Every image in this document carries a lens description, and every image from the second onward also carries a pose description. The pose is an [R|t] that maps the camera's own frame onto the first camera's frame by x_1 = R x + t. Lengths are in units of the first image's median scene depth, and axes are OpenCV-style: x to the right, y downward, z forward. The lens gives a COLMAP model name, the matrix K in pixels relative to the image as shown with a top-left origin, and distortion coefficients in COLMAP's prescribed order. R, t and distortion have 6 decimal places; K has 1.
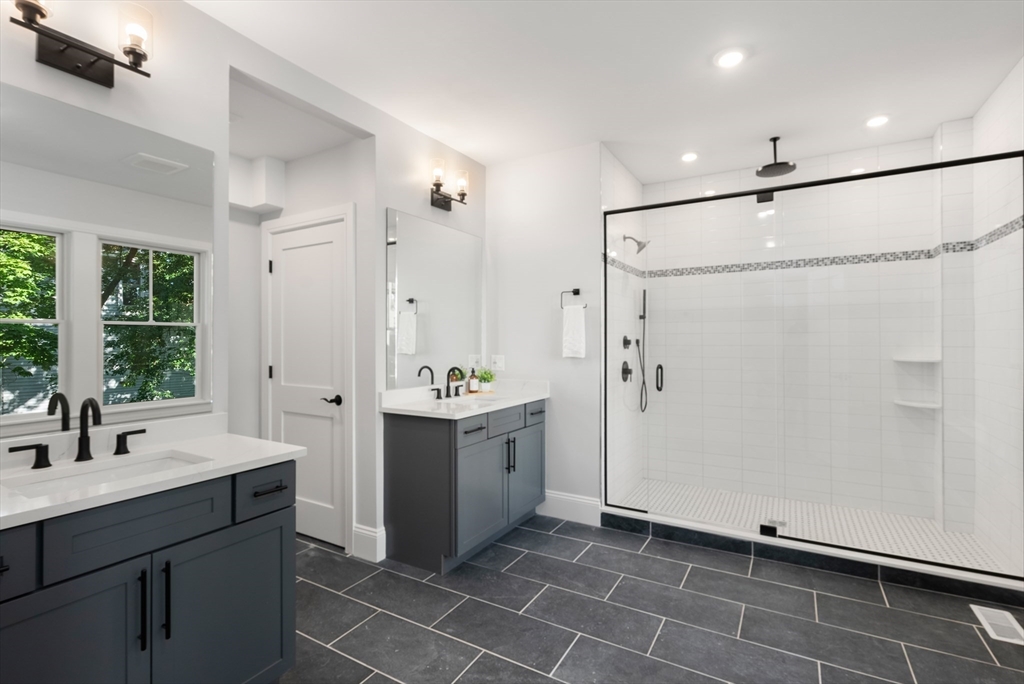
lens RADIAL K [[466.9, 0, 516.4], [0, 466.9, 340.7], [0, 0, 1]] dist [-0.003615, 0.000023]
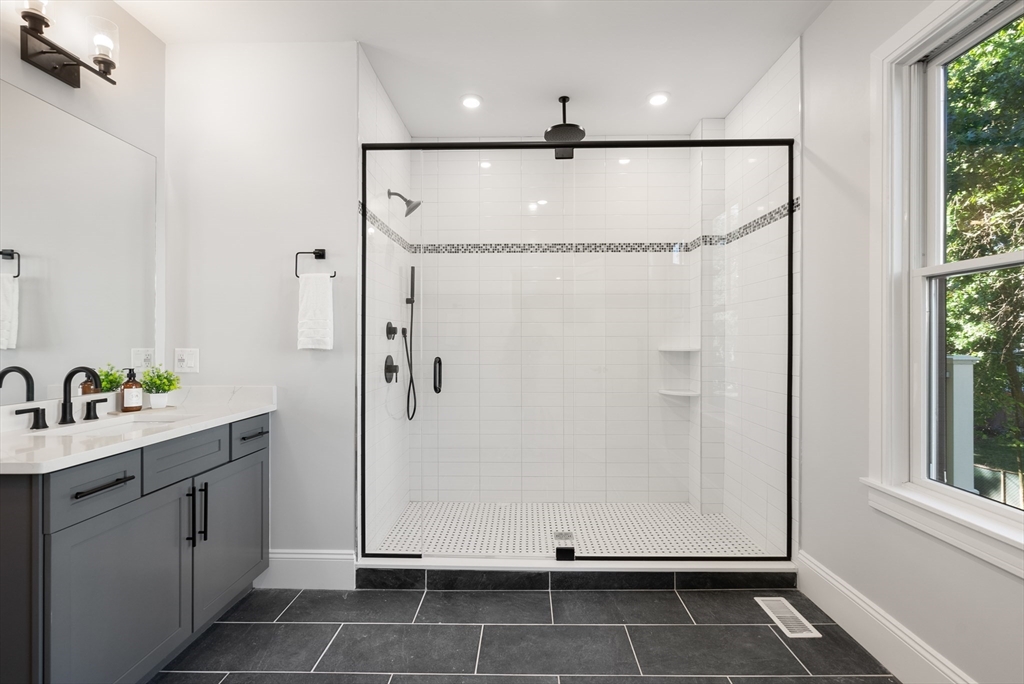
lens RADIAL K [[466.9, 0, 516.4], [0, 466.9, 340.7], [0, 0, 1]] dist [-0.003615, 0.000023]
pose [[0.870582, 0.004254, 0.492005, 0.044049], [-0.002675, 0.999989, -0.003914, 0.025517], [-0.492016, 0.002092, 0.870584, 0.268846]]
